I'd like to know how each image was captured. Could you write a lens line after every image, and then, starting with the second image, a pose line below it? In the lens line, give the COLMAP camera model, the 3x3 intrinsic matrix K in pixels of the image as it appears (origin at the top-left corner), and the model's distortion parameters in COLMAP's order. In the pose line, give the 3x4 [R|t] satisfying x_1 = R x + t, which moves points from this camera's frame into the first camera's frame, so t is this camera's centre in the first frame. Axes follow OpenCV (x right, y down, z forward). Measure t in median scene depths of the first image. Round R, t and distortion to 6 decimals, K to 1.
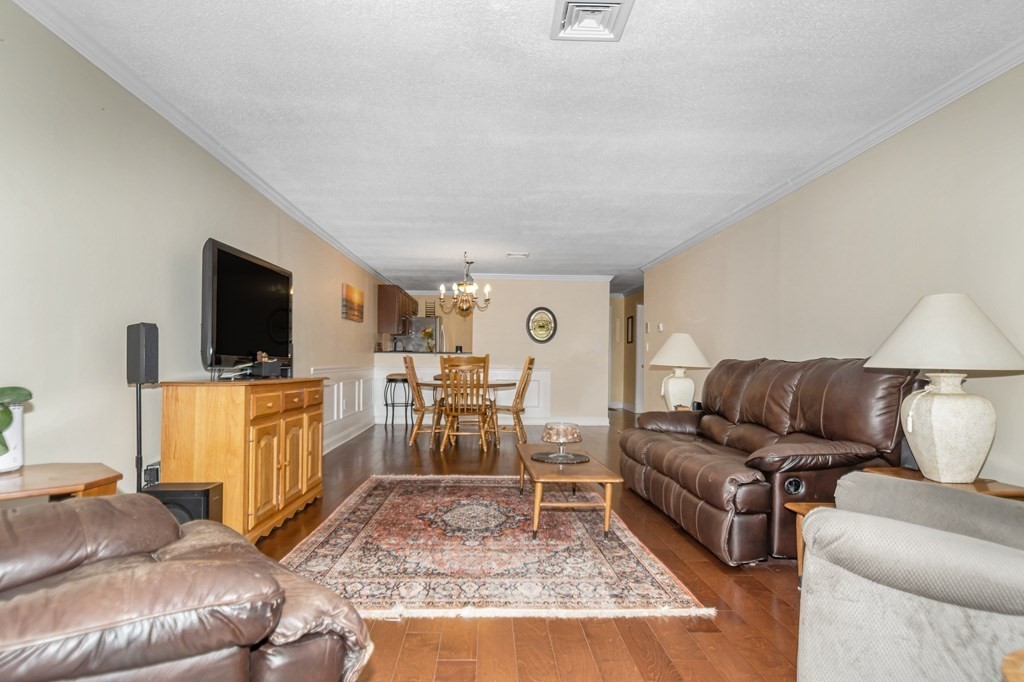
lens RADIAL K [[572.8, 0, 511.9], [0, 572.8, 346.4], [0, 0, 1]] dist [0.003036, -0.000334]
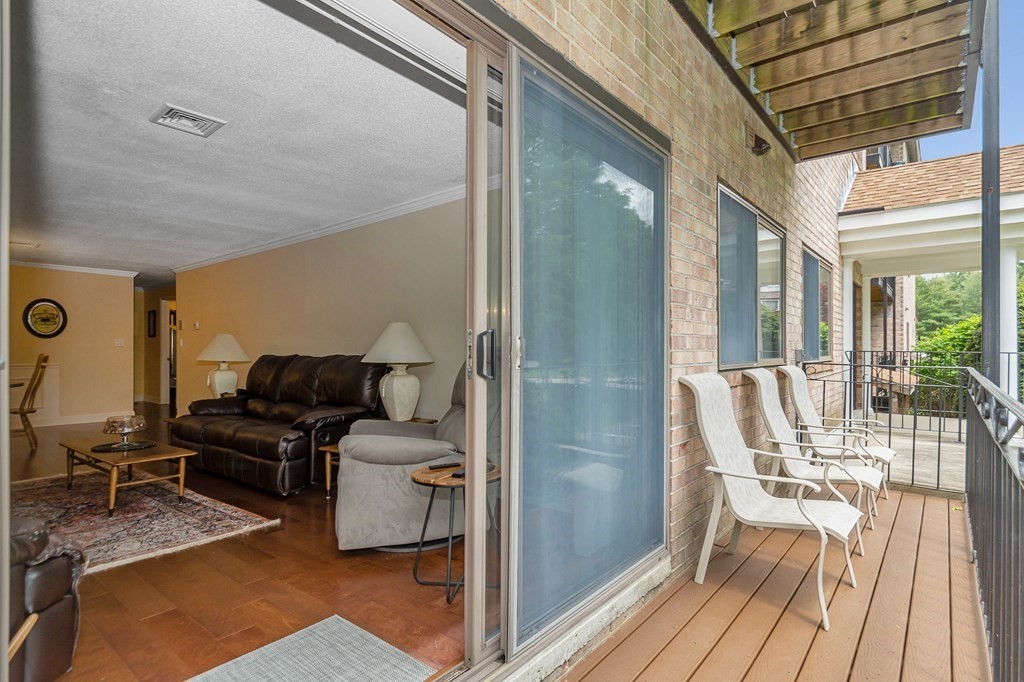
lens RADIAL K [[514.5, 0, 509.3], [0, 514.5, 365.3], [0, 0, 1]] dist [-0.000564, -0.000611]
pose [[0.664014, -0.035739, 0.746865, -0.219899], [-0.007796, 0.998472, 0.054710, -0.037705], [-0.747679, -0.042150, 0.662721, -0.321845]]
